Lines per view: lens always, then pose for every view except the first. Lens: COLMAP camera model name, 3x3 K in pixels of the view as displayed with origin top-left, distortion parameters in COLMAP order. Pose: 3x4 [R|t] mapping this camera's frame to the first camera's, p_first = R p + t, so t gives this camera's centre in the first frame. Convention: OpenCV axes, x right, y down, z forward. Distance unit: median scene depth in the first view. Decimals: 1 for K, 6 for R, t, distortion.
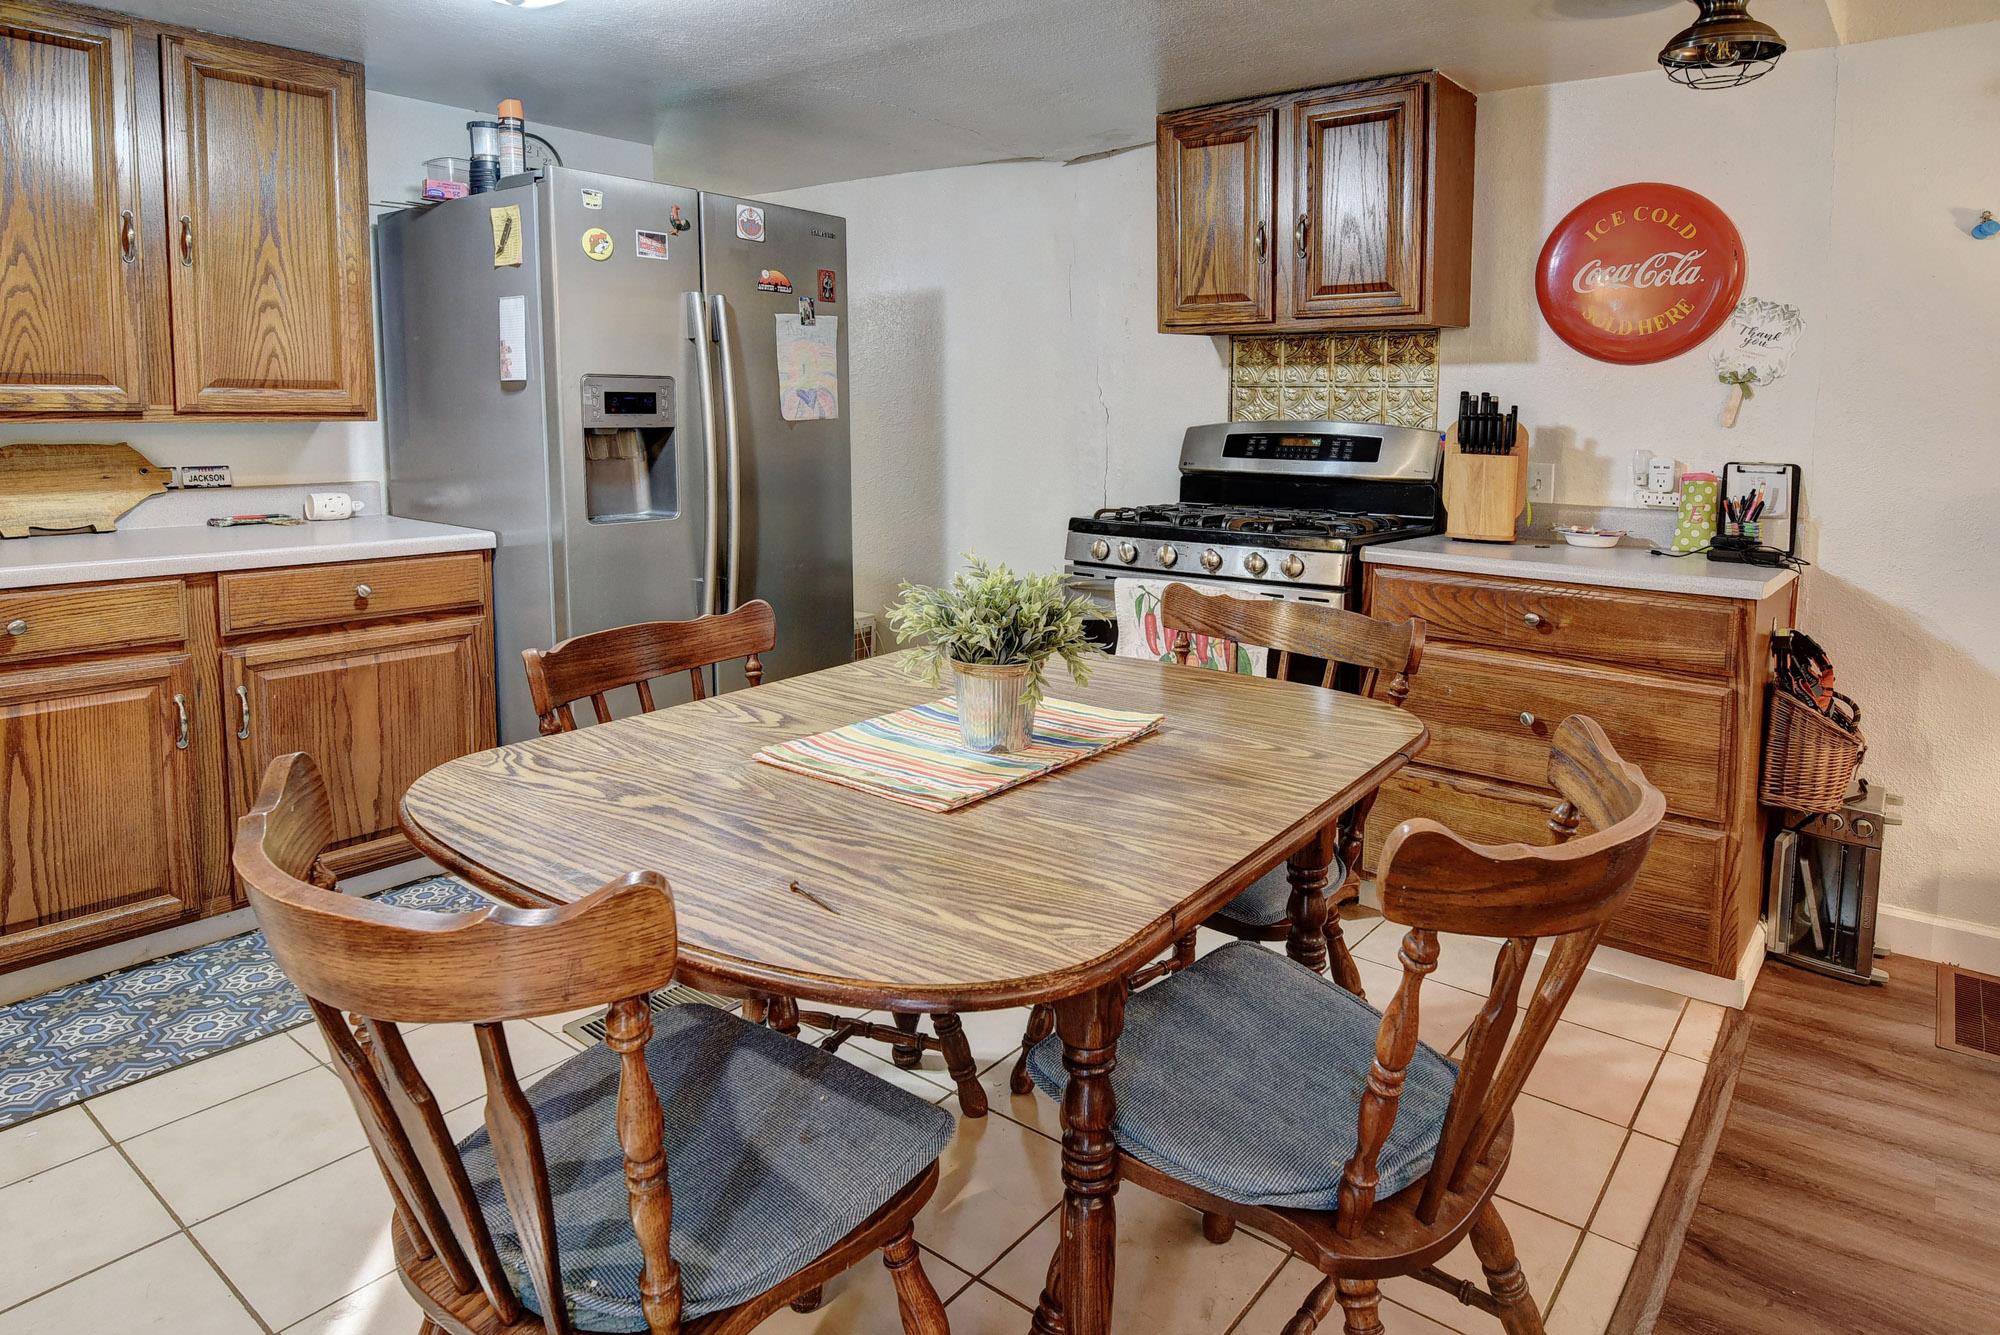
lens RADIAL K [[1204.8, 0, 1049.1], [0, 1204.8, 542.0], [0, 0, 1]] dist [-0.003053, -0.016406]
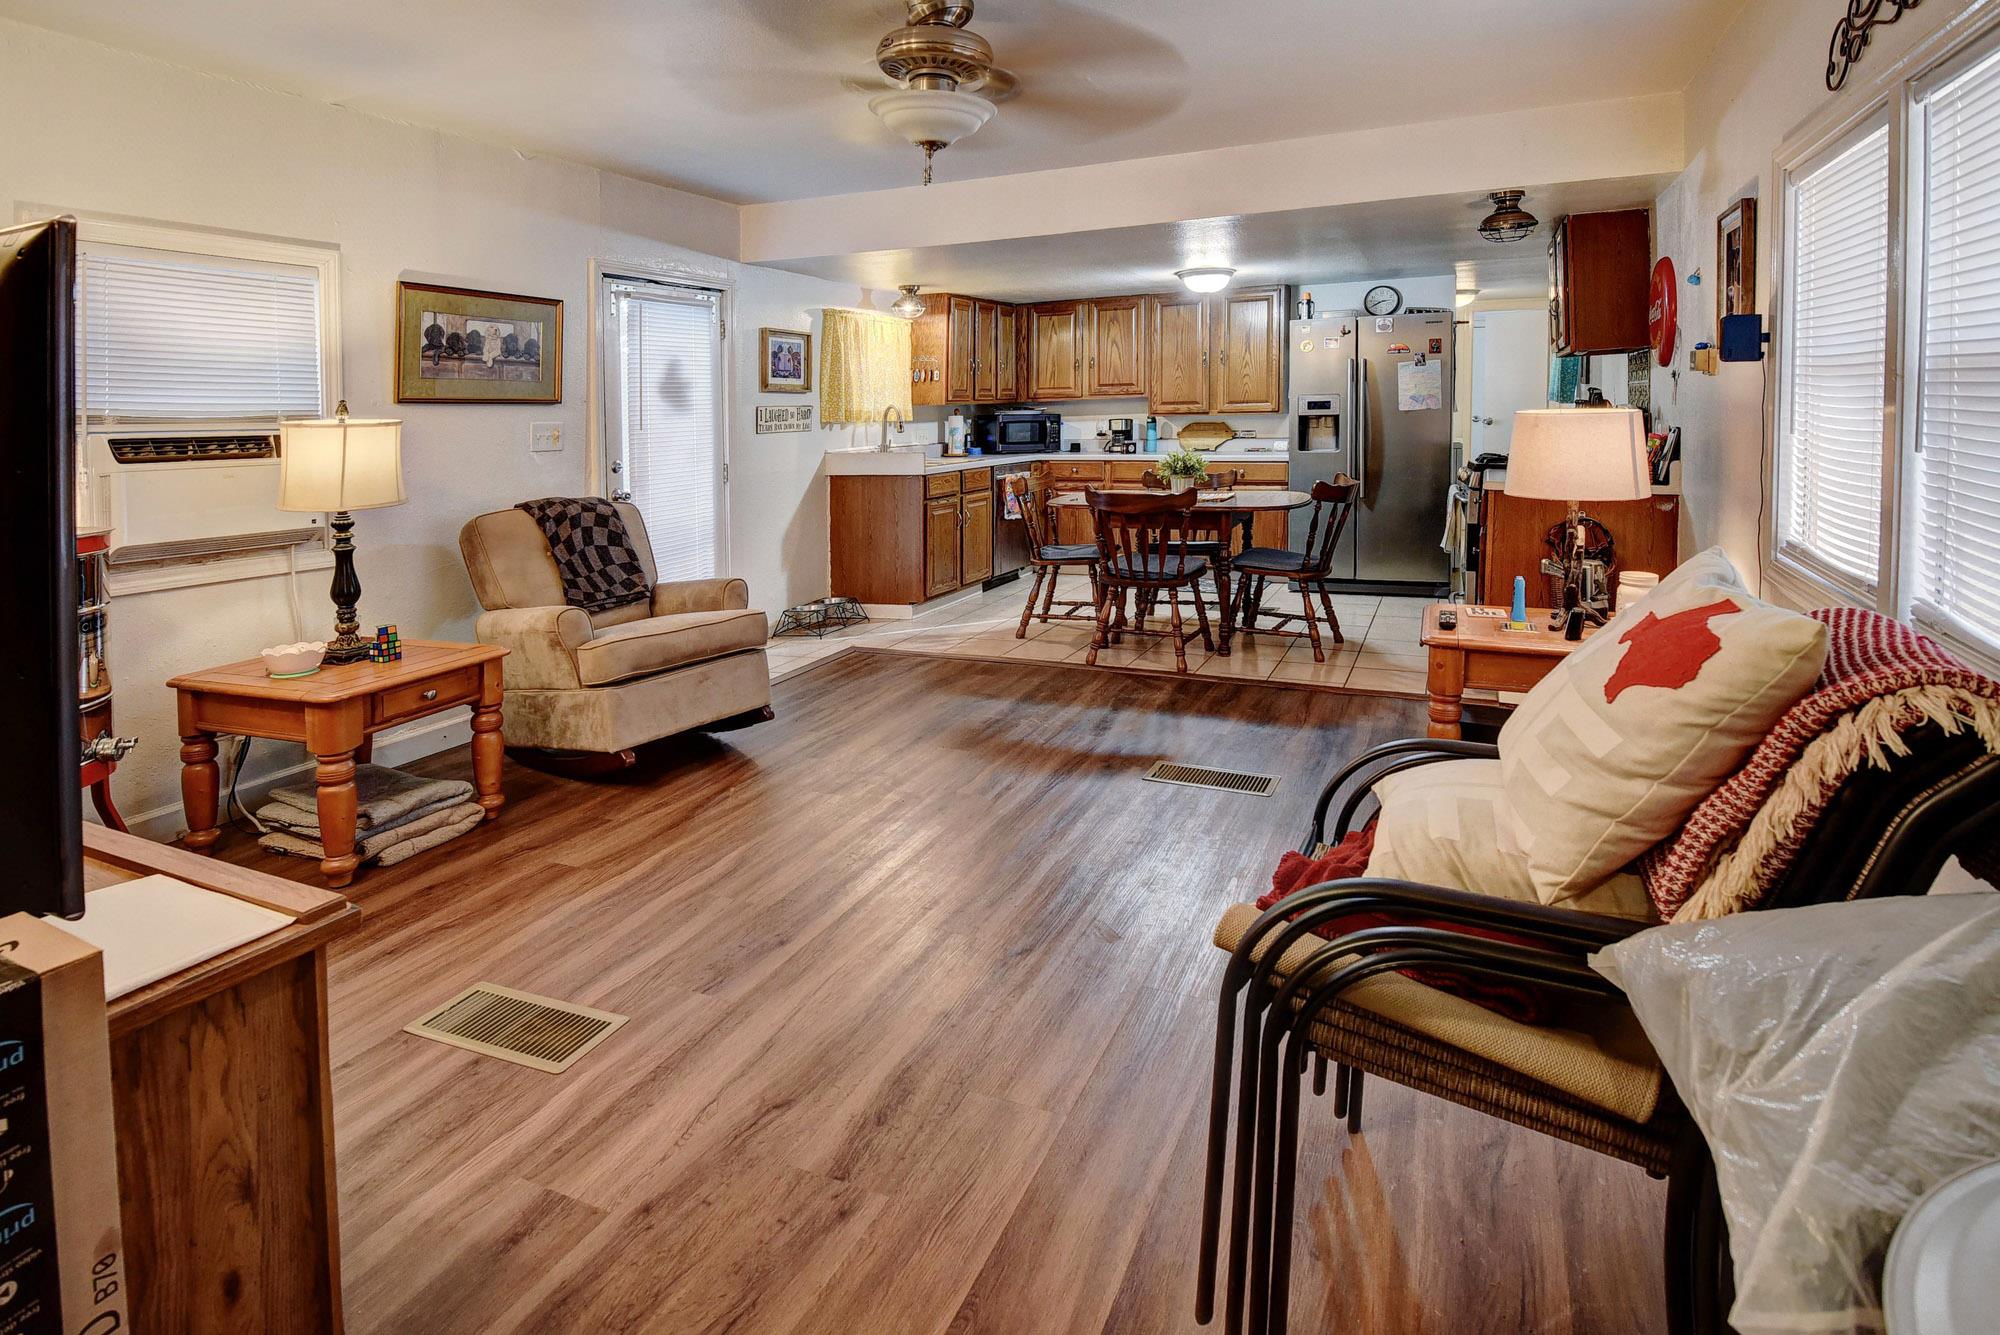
lens RADIAL K [[1033.0, 0, 958.8], [0, 1033.0, 482.4], [0, 0, 1]] dist [-0.022953, -0.000493]
pose [[0.202725, 0.047906, -0.978063, 1.667476], [-0.080764, 0.996218, 0.032055, 0.039523], [0.975899, 0.072494, 0.205827, -0.185519]]
